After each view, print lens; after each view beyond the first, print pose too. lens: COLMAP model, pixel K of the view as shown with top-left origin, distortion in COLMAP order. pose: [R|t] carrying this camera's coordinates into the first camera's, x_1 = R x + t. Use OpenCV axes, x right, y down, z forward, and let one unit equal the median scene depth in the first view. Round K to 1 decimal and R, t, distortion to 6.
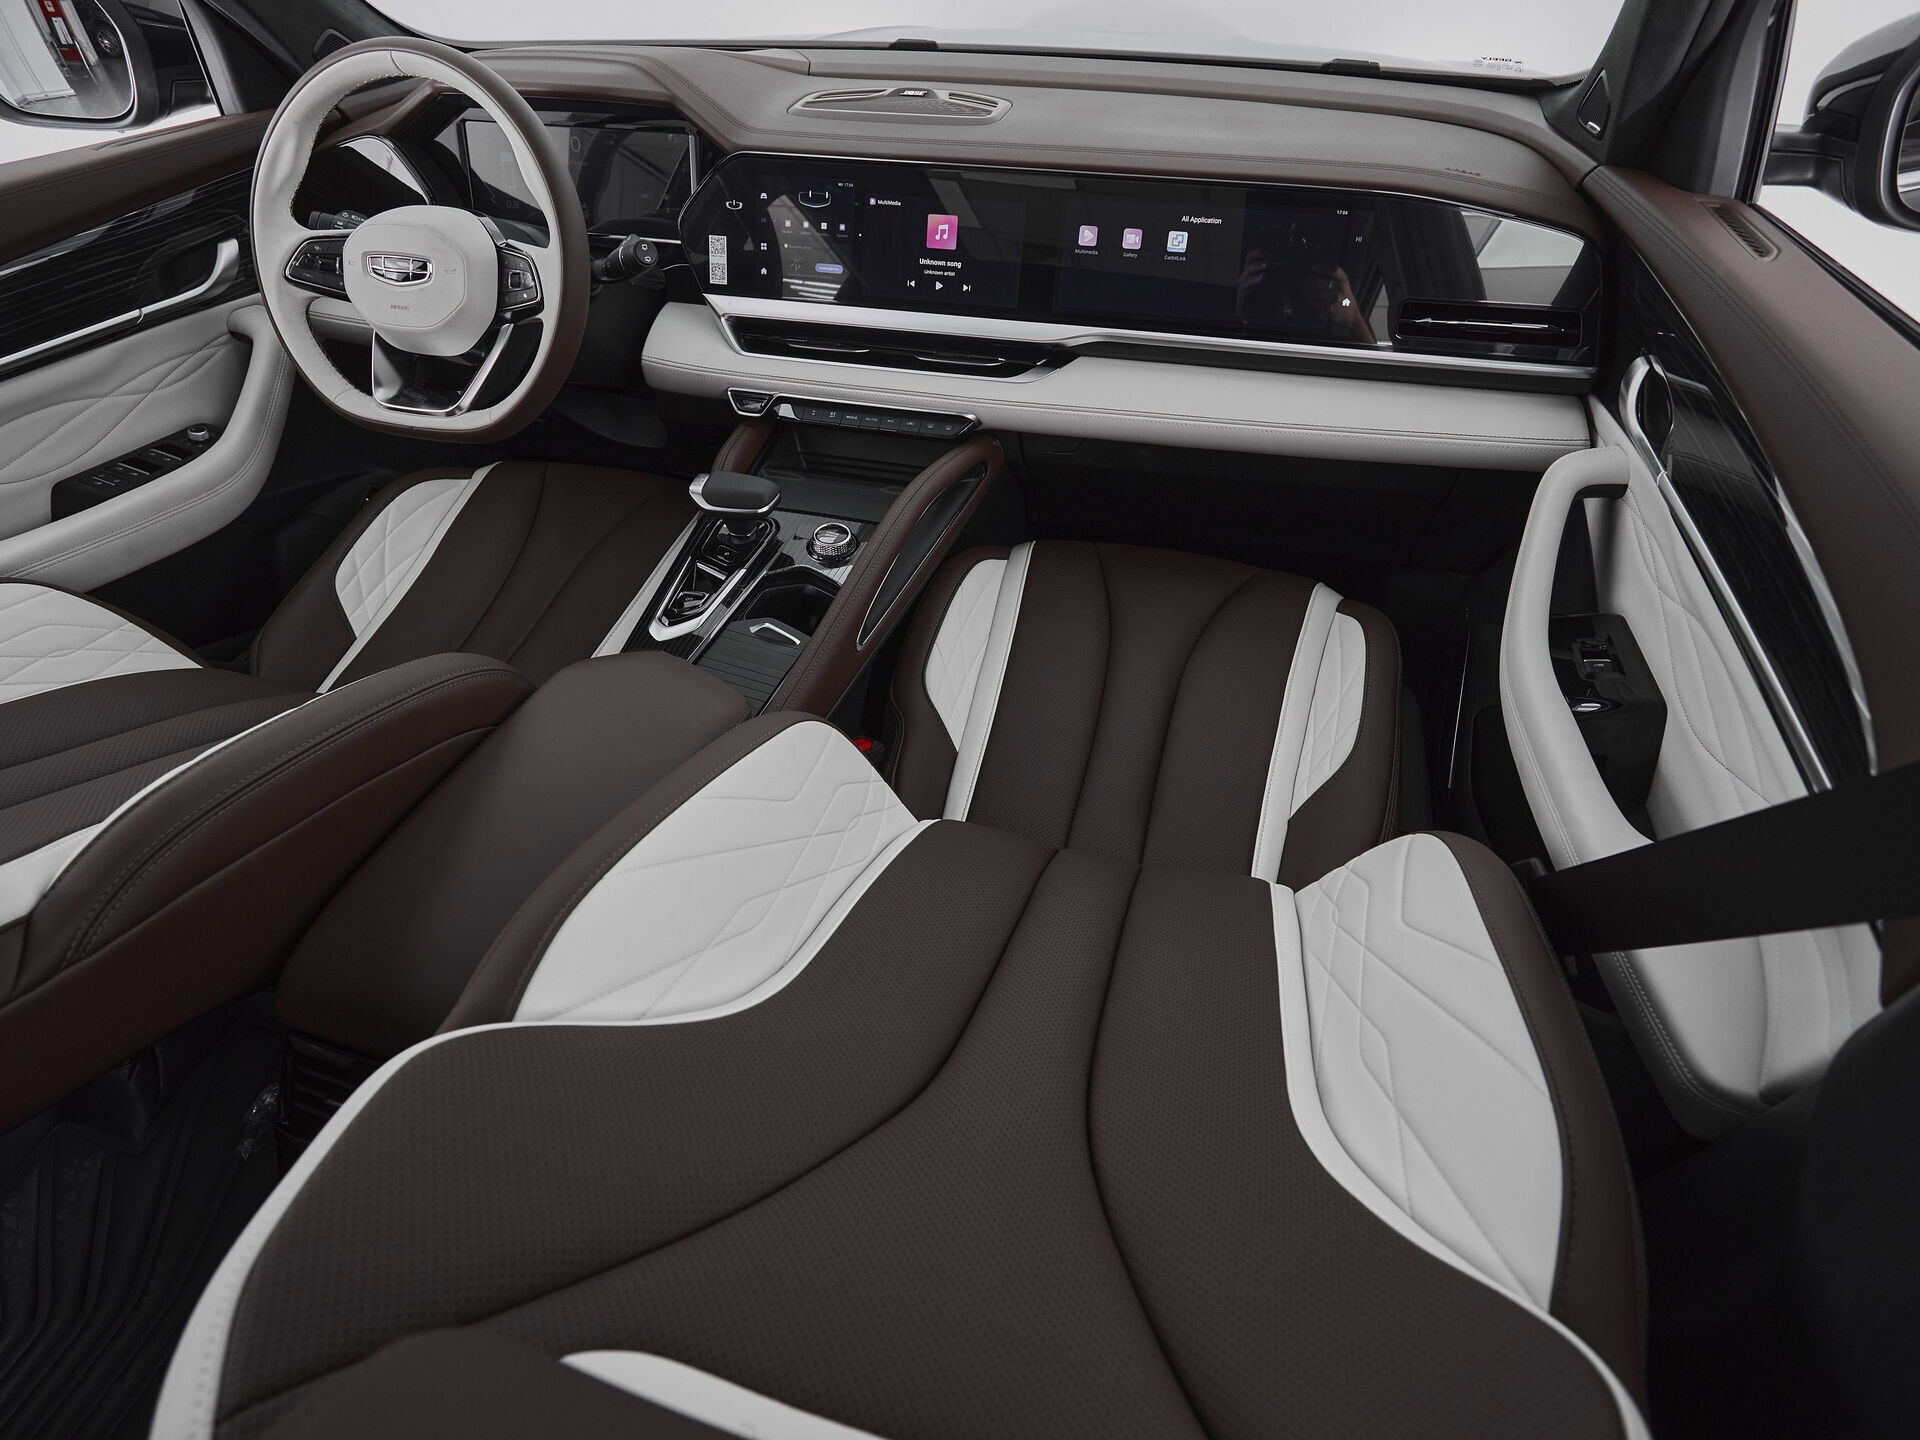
lens RADIAL K [[1004.8, 0, 967.4], [0, 1004.8, 710.6], [0, 0, 1]] dist [0.000940, 0.000451]
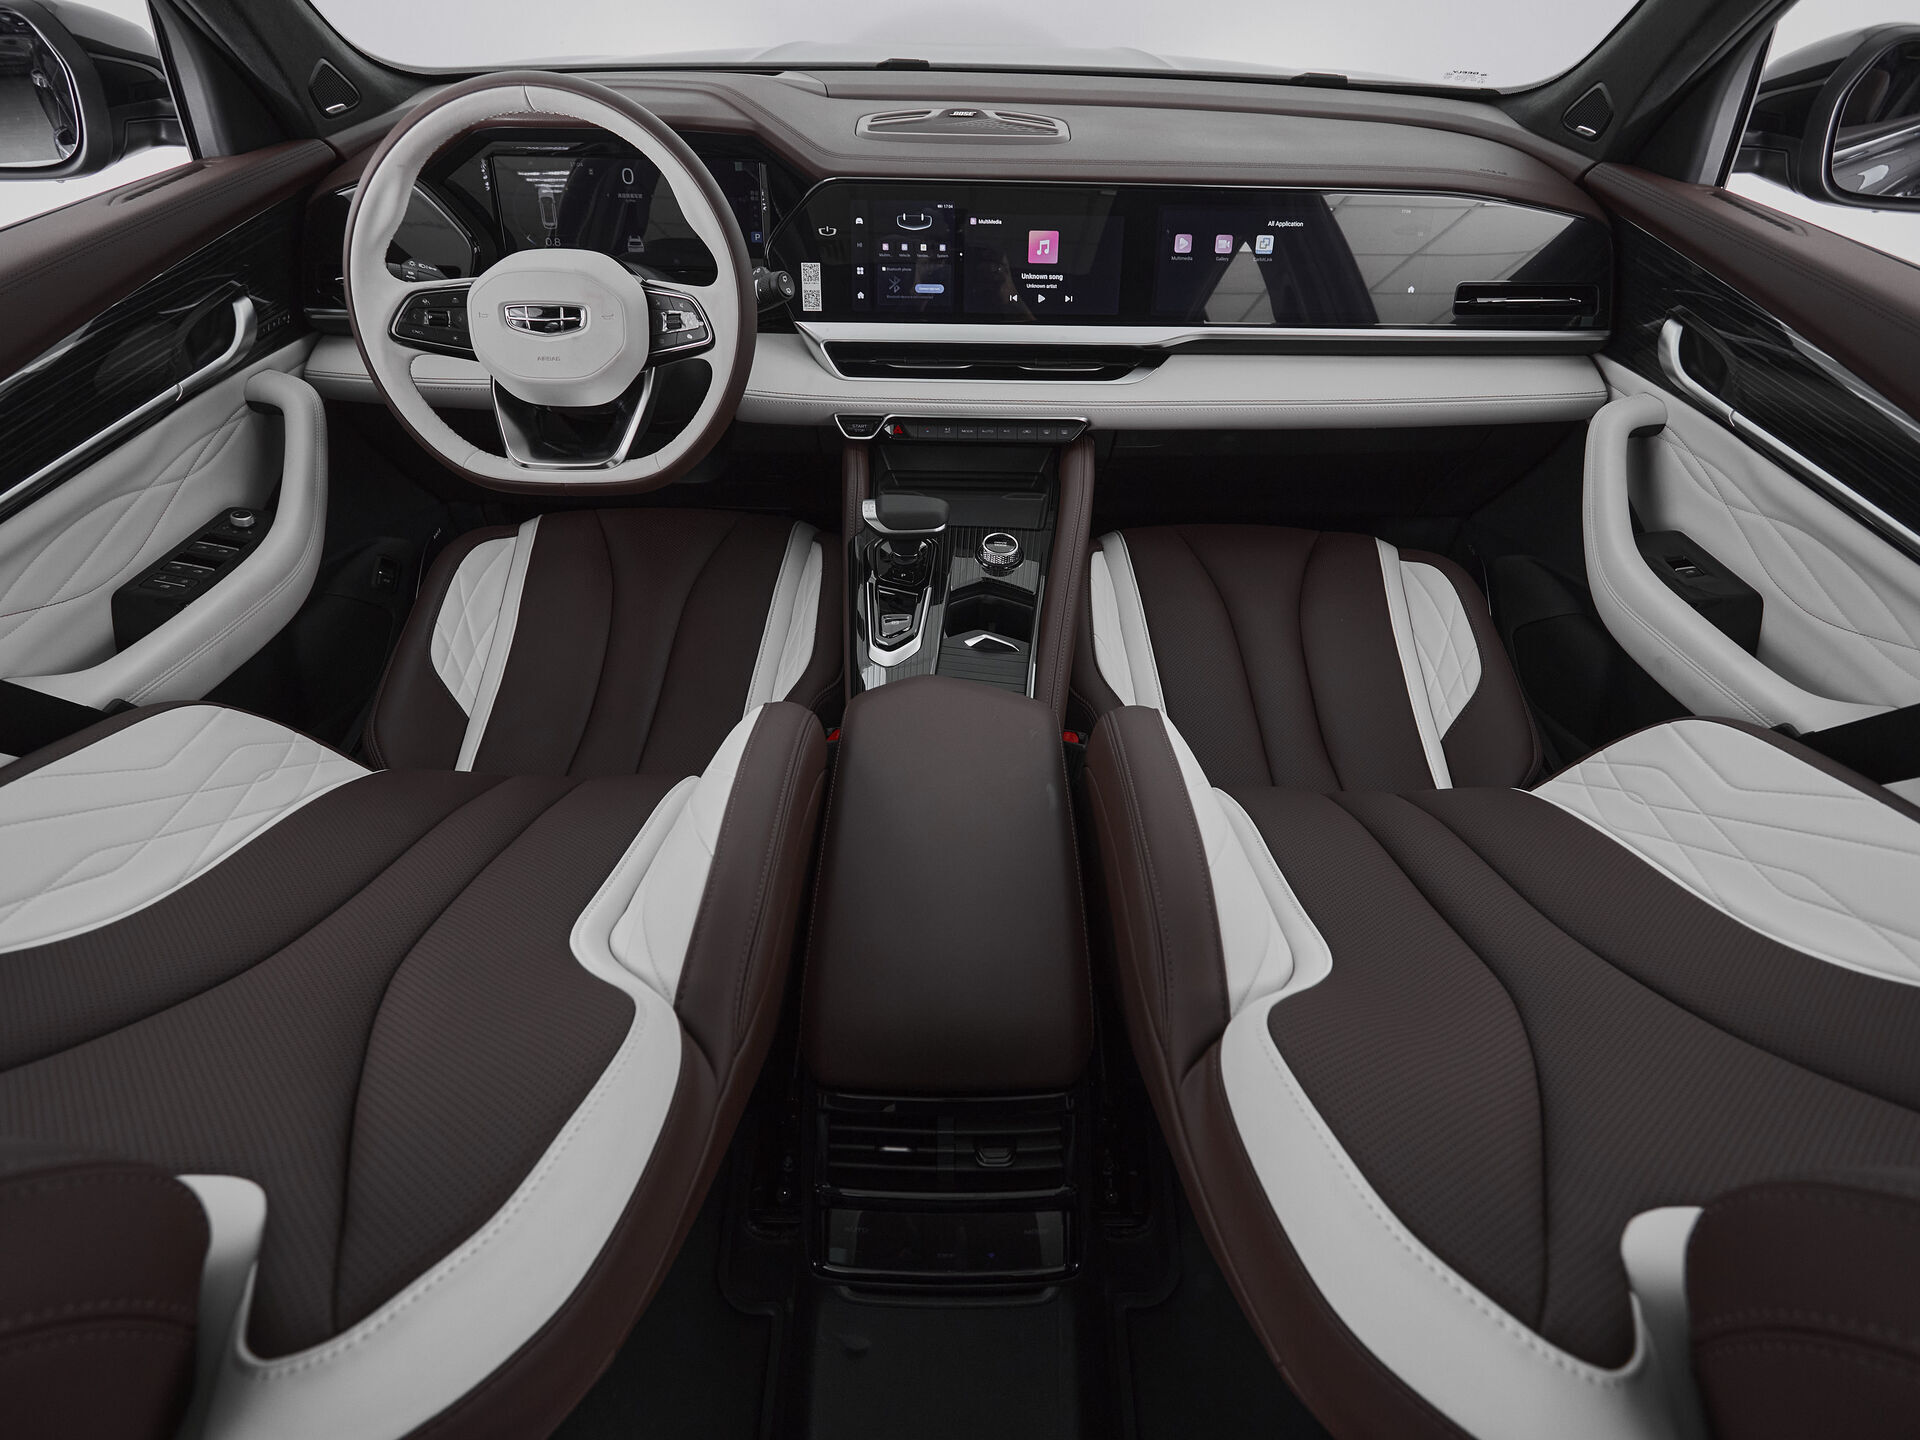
lens RADIAL K [[991.3, 0, 960.0], [0, 991.3, 720.0], [0, 0, 1]] dist [0.001997, 0.000085]
pose [[0.964349, -0.156321, 0.213528, -0.403921], [0.153683, 0.987694, 0.029002, -0.029882], [-0.215434, 0.004847, 0.976506, 0.005891]]
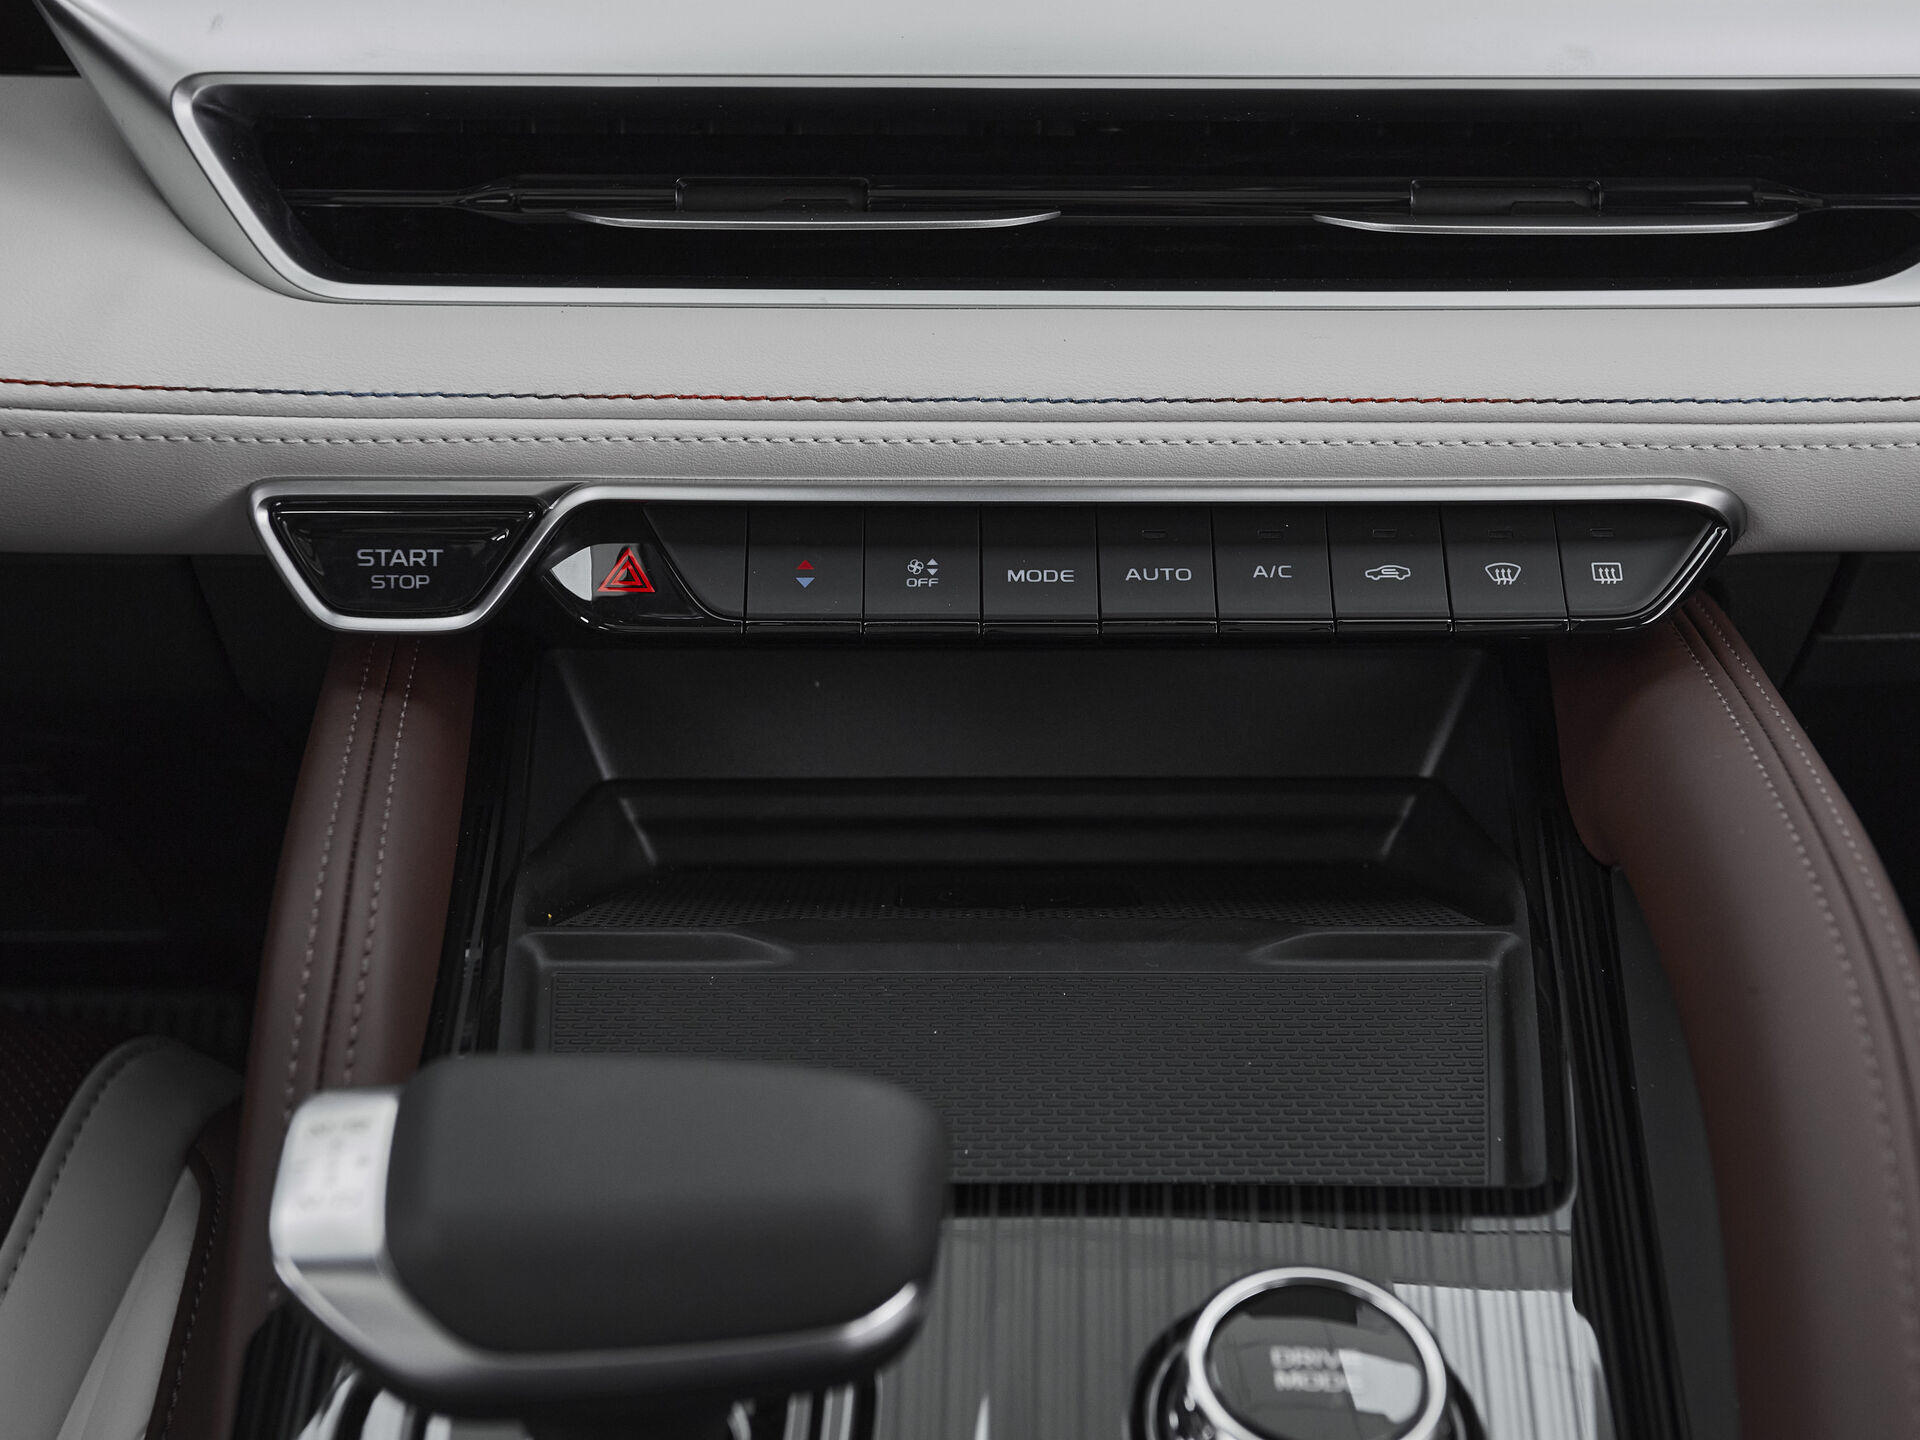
lens RADIAL K [[2679.6, 0, 969.3], [0, 2679.6, 770.1], [0, 0, 1]] dist [-0.001187, 0.051705]
pose [[0.960527, -0.124338, 0.248855, -0.258359], [0.169228, 0.971162, -0.167949, -0.190213], [-0.220796, 0.203432, 0.953868, 0.587107]]
